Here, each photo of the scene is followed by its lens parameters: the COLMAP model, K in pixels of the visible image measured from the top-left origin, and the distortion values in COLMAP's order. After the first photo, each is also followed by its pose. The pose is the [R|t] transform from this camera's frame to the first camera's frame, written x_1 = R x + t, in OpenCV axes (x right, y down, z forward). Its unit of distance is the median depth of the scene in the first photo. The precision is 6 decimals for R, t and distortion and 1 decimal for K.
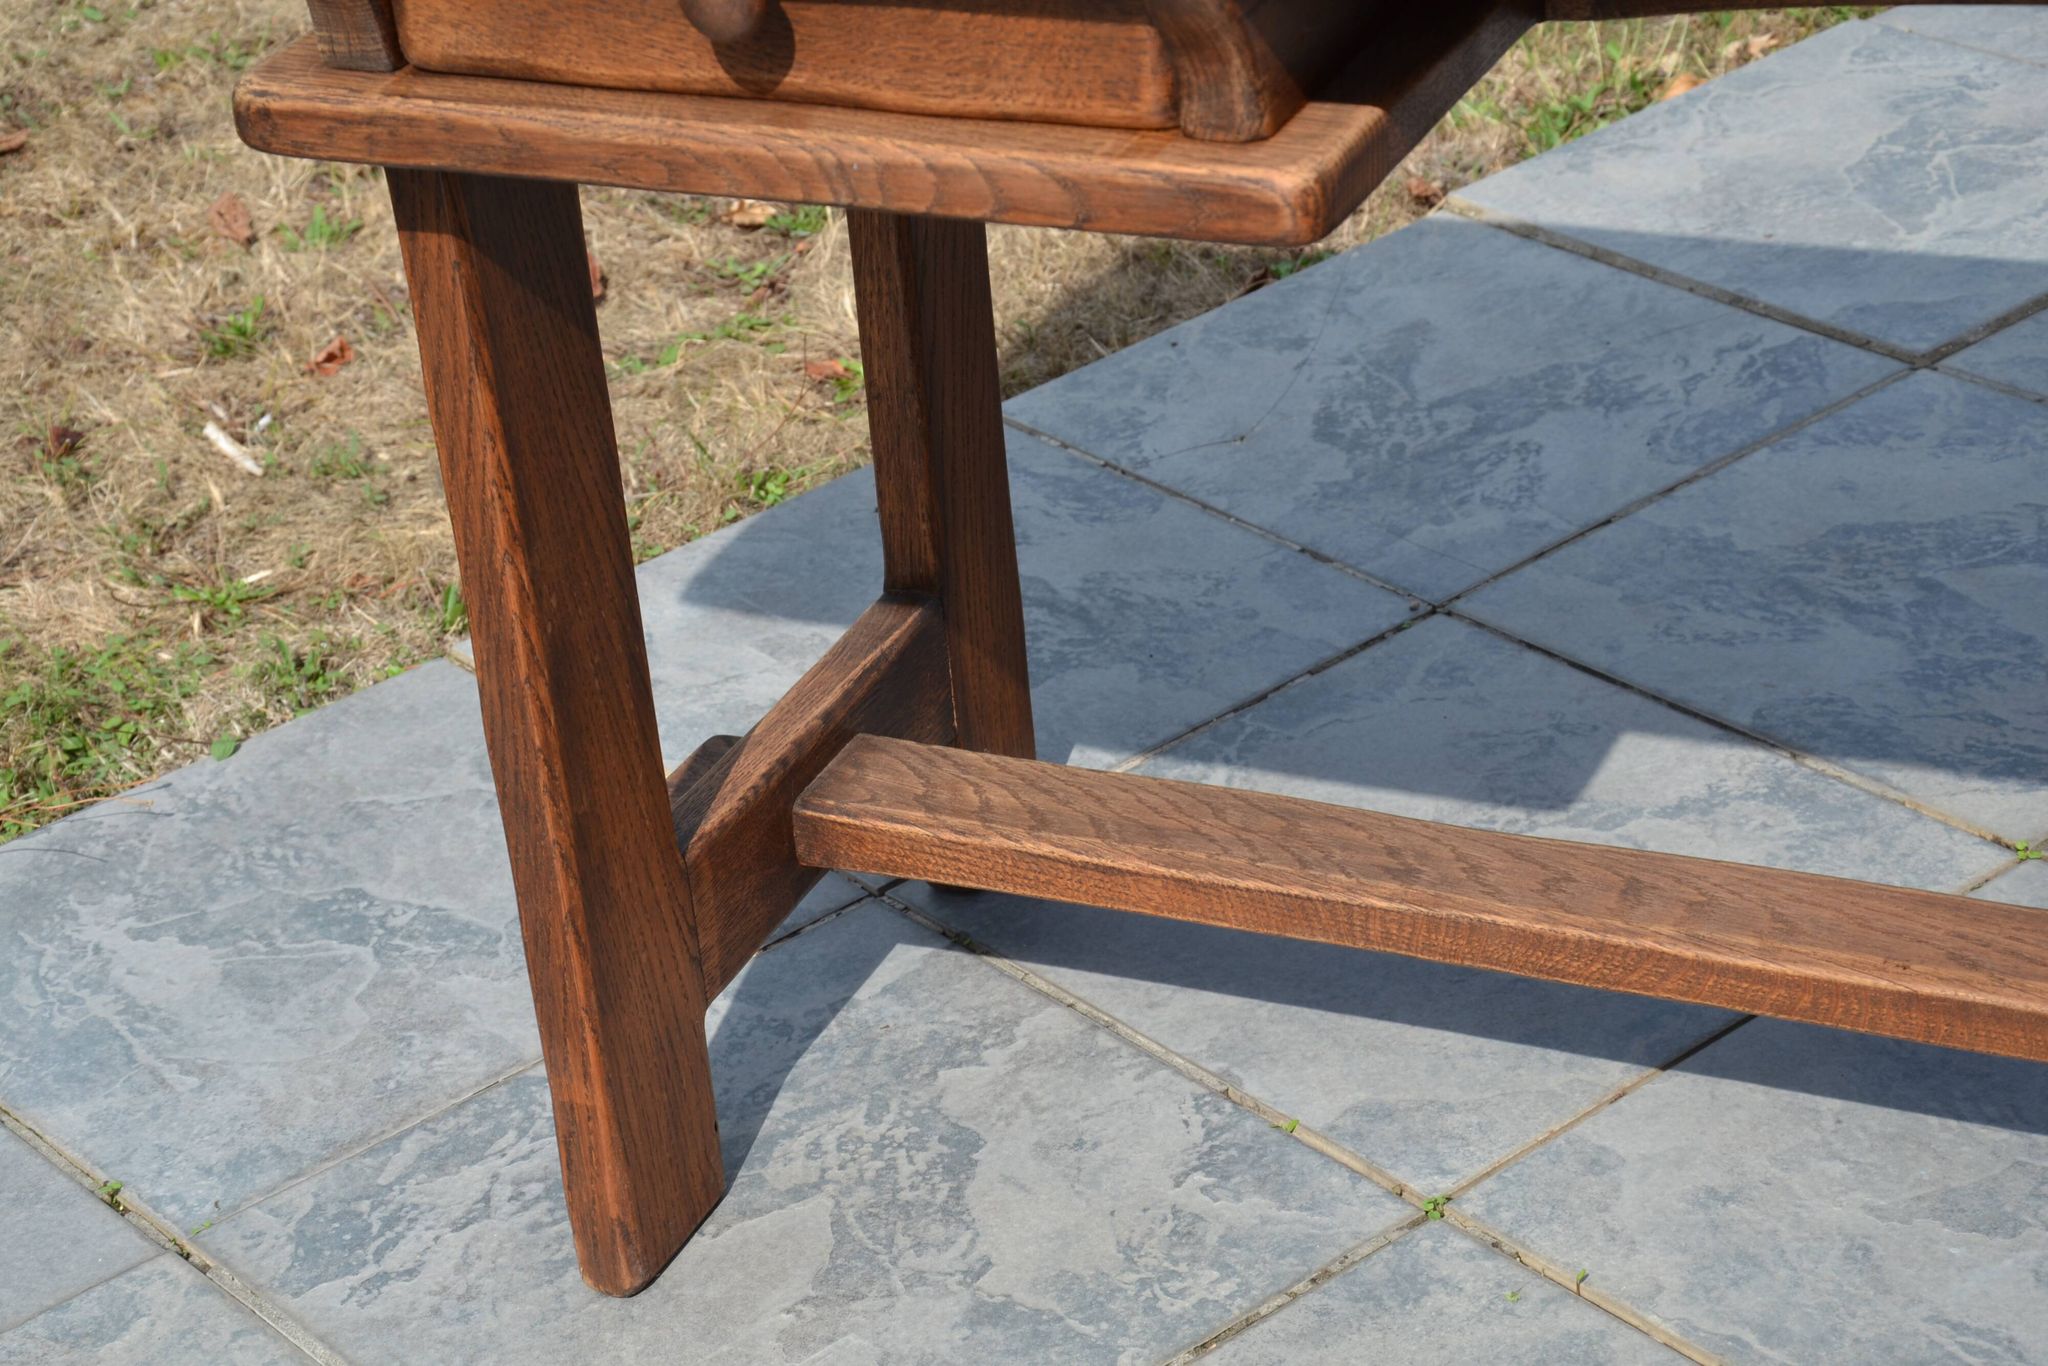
lens RADIAL K [[4291.4, 0, 1010.7], [0, 4291.4, 690.9], [0, 0, 1]] dist [0.321302, 1.275676]
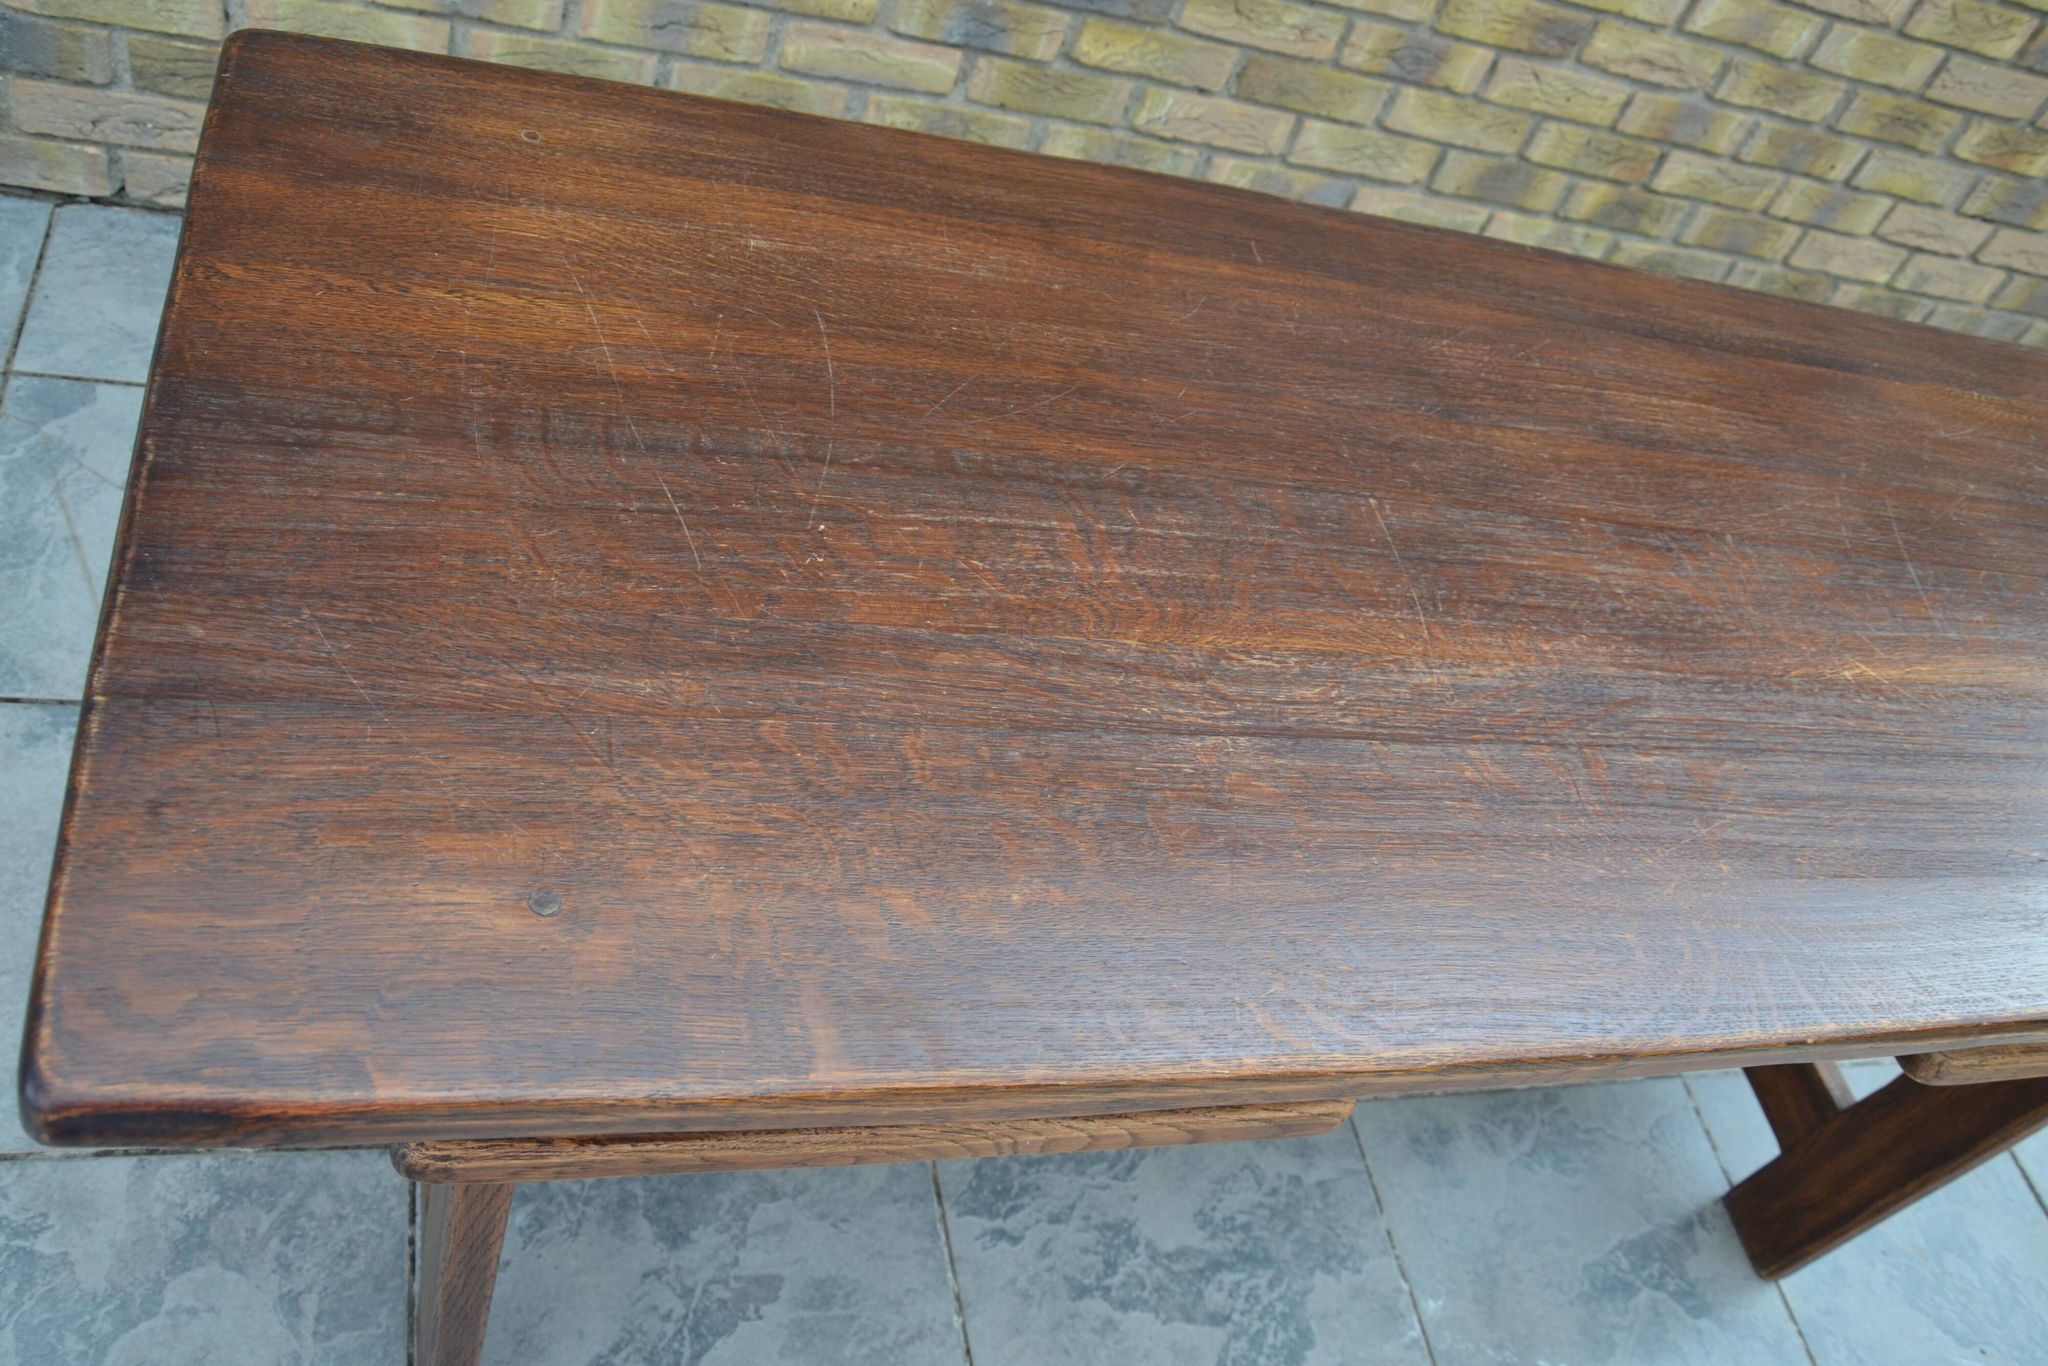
lens RADIAL K [[1657.6, 0, 1024.0], [0, 1657.6, 683.0], [0, 0, 1]] dist [-0.159885, 0.135679]
pose [[0.726877, -0.223182, 0.649491, -0.243379], [-0.067810, 0.917778, 0.391262, -0.331195], [-0.683411, -0.328441, 0.651978, 0.566375]]
